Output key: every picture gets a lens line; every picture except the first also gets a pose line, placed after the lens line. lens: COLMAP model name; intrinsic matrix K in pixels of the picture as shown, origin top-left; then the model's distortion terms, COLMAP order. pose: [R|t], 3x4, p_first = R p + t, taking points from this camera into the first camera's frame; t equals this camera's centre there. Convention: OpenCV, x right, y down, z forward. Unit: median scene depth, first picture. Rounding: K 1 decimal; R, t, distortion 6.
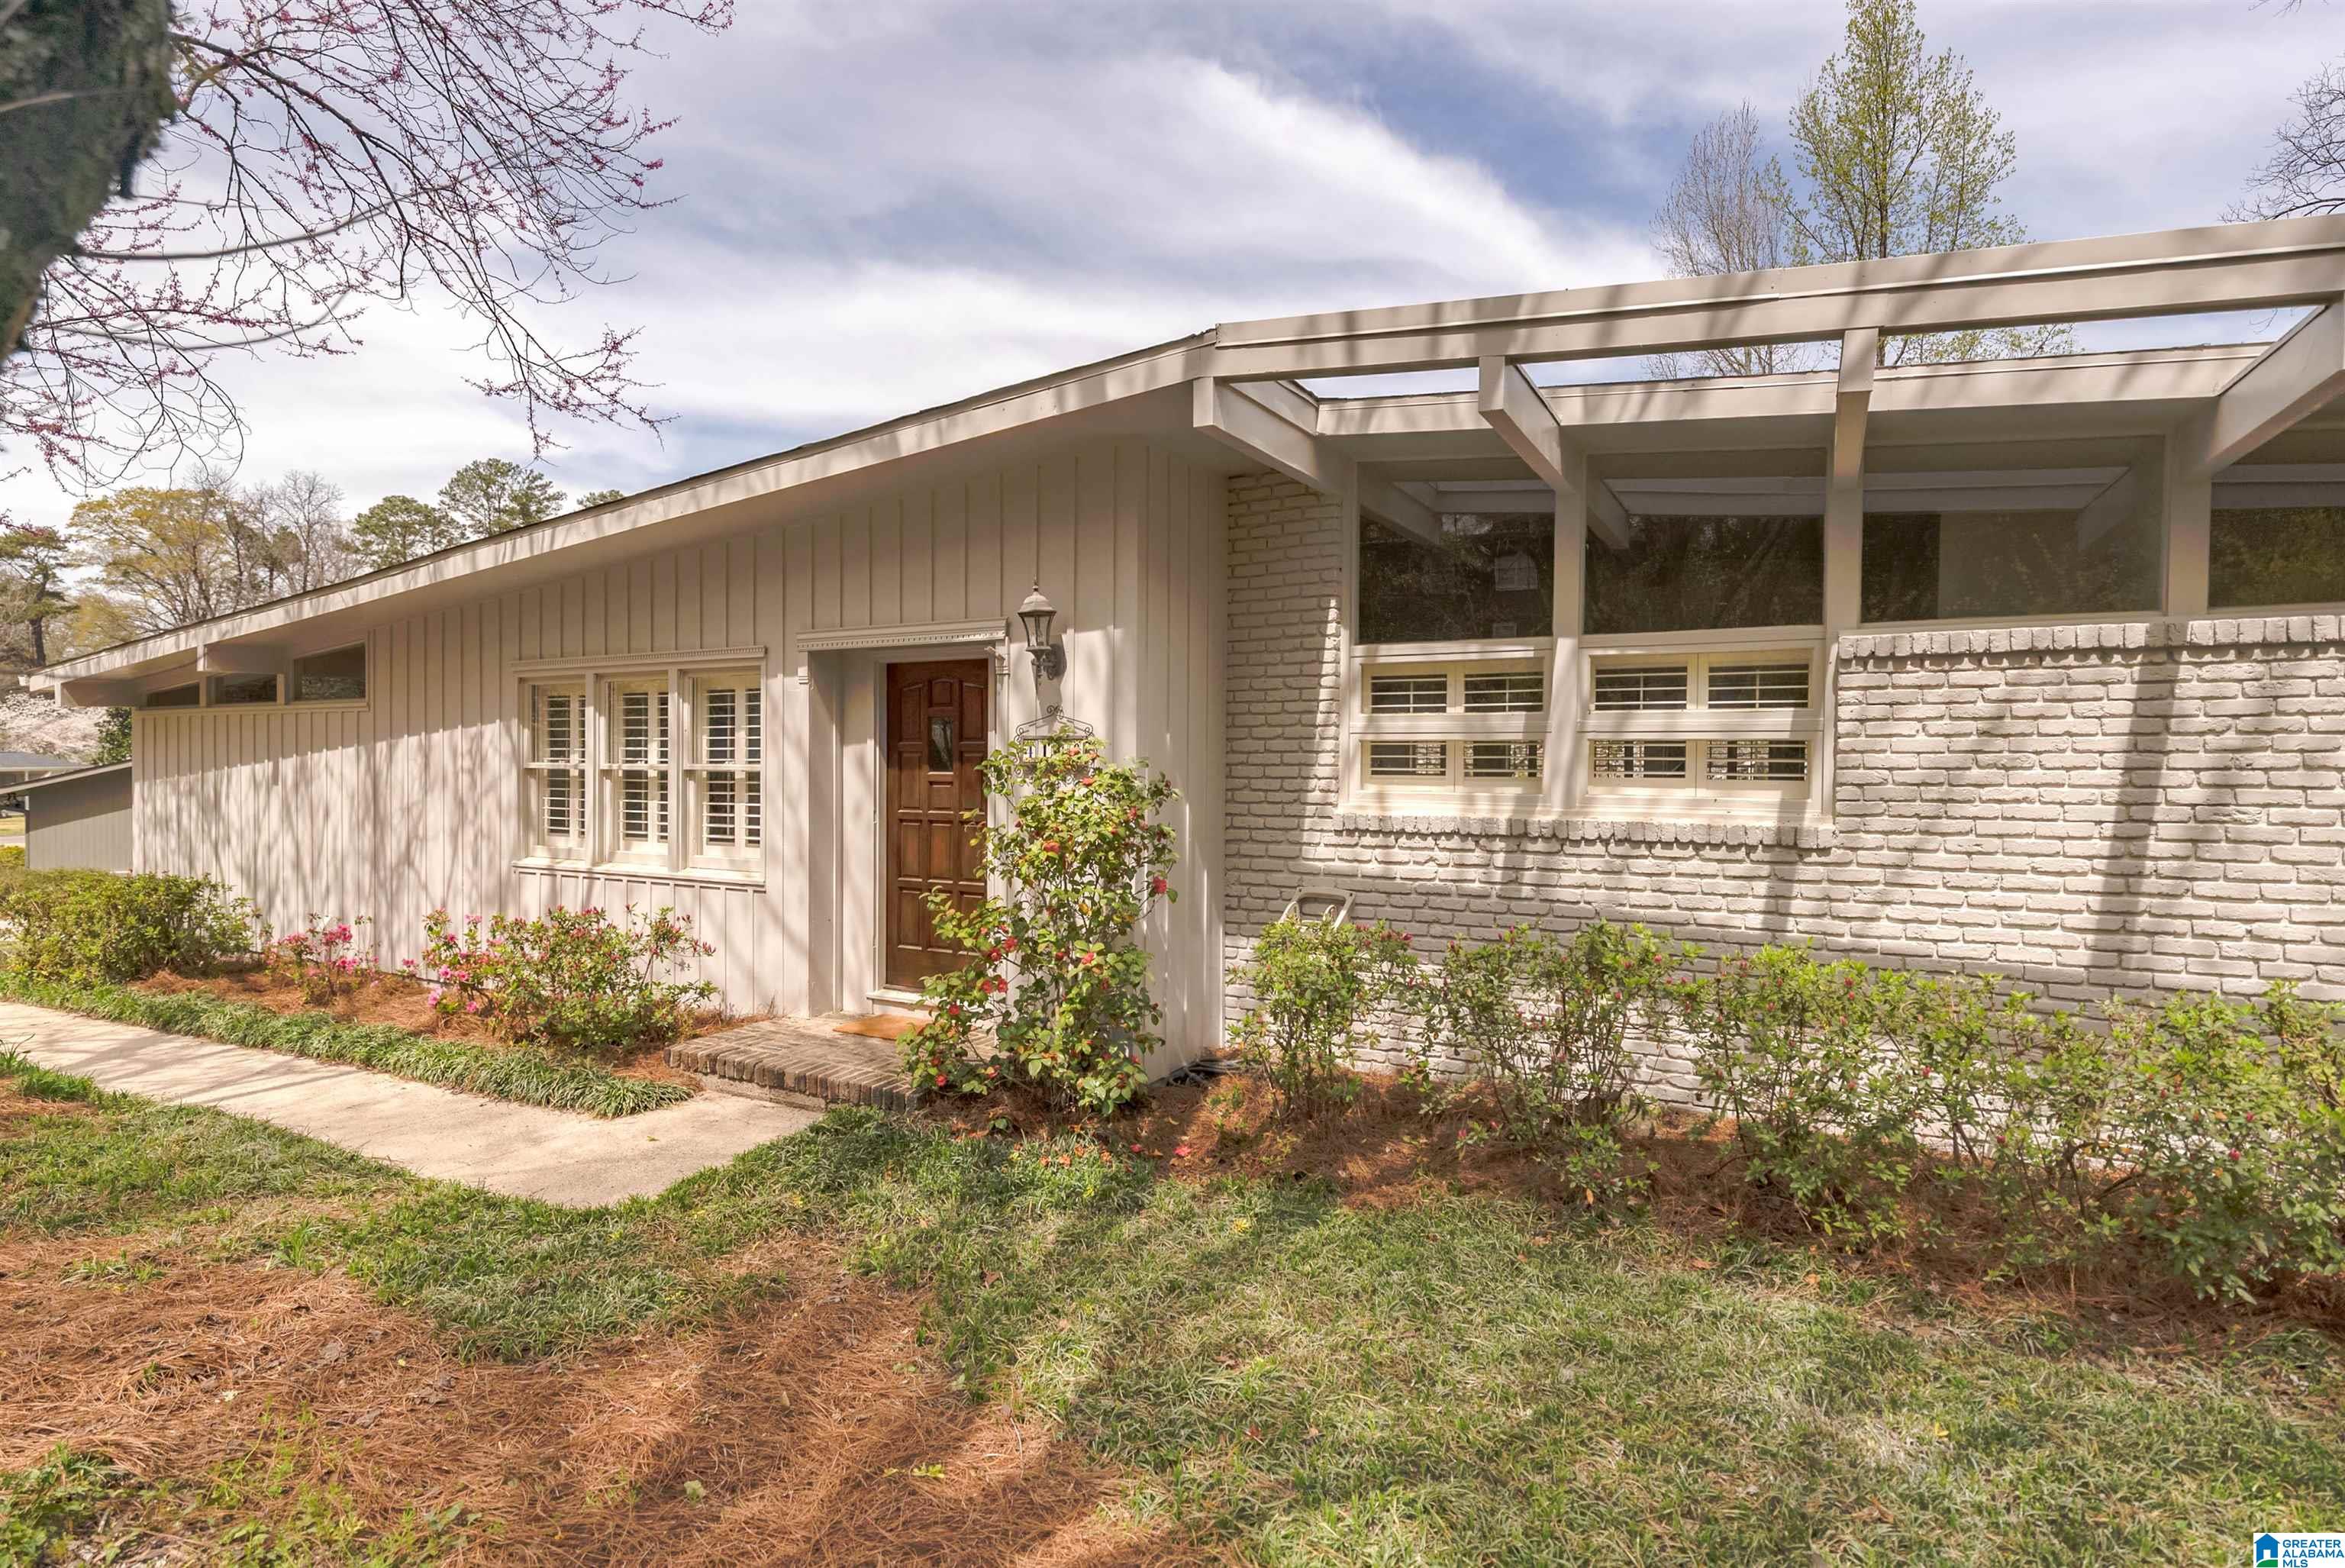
lens RADIAL K [[1179.3, 0, 1173.4], [0, 1179.3, 752.0], [0, 0, 1]] dist [0.001455, 0.000031]
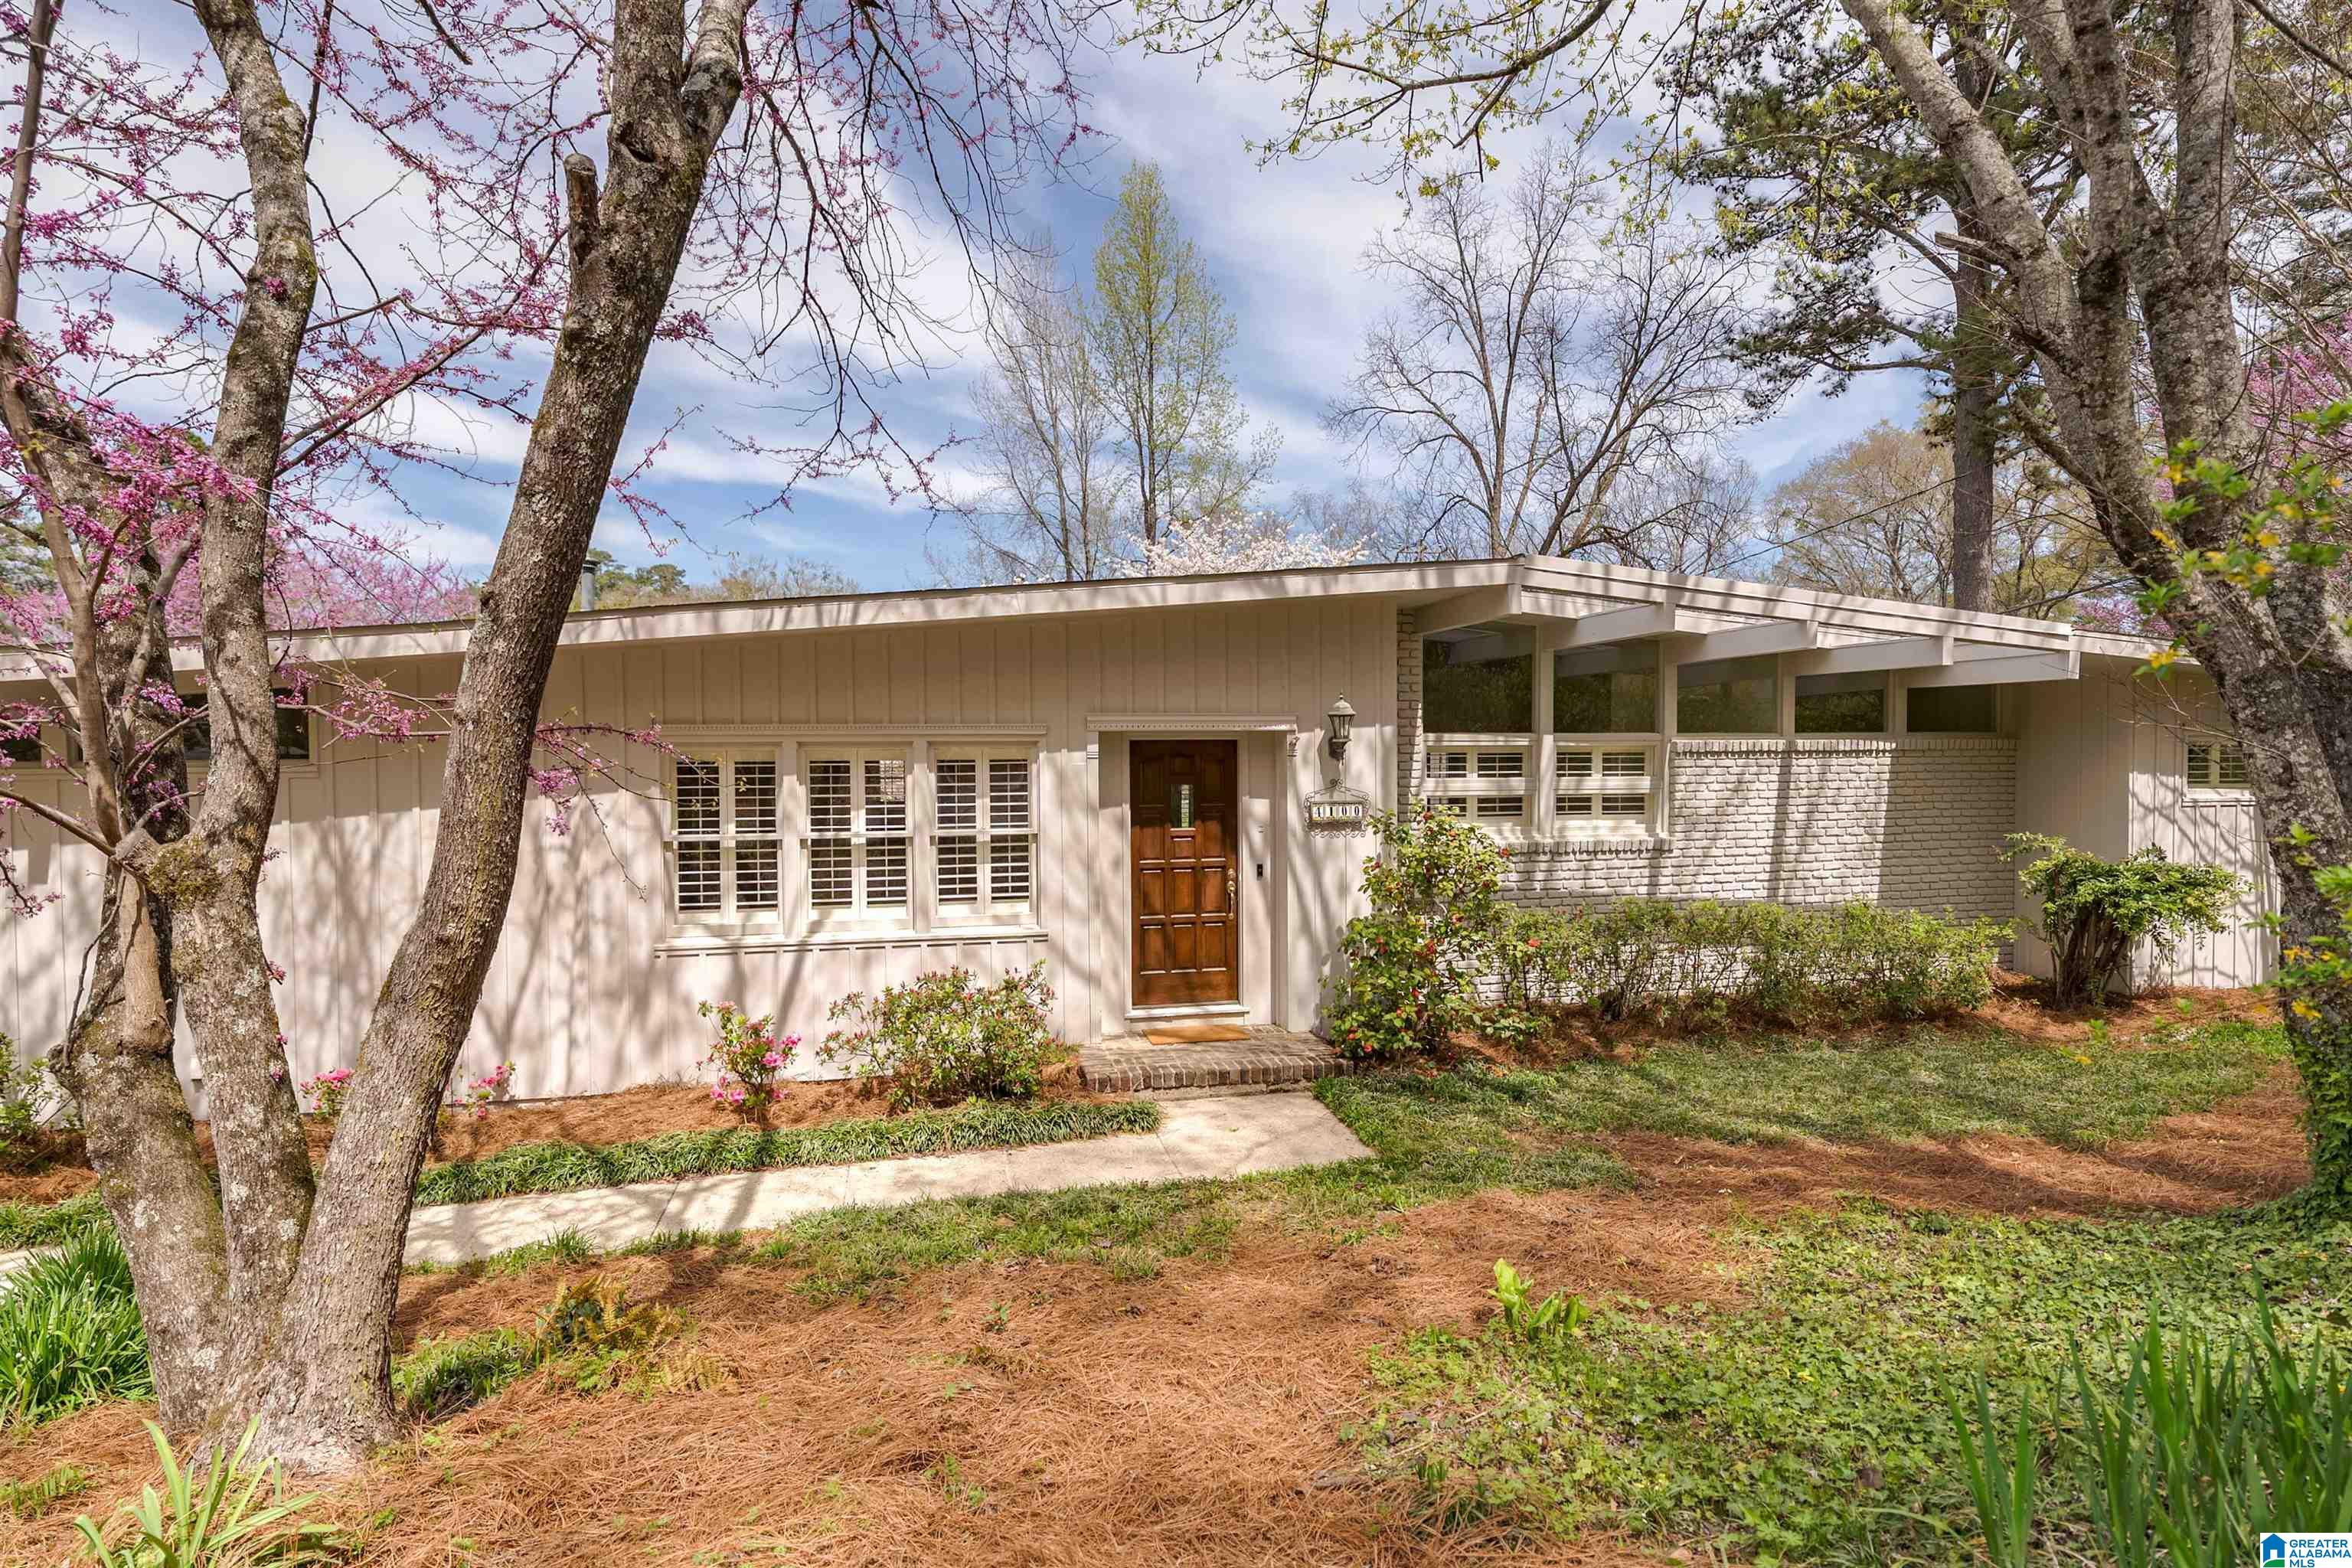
lens RADIAL K [[1165.7, 0, 1157.8], [0, 1165.7, 778.0], [0, 0, 1]] dist [0.002997, -0.000128]
pose [[0.753648, -0.017988, 0.657032, -1.202522], [0.007450, 0.999795, 0.018827, -0.070268], [-0.657236, -0.009294, 0.753627, 0.097201]]
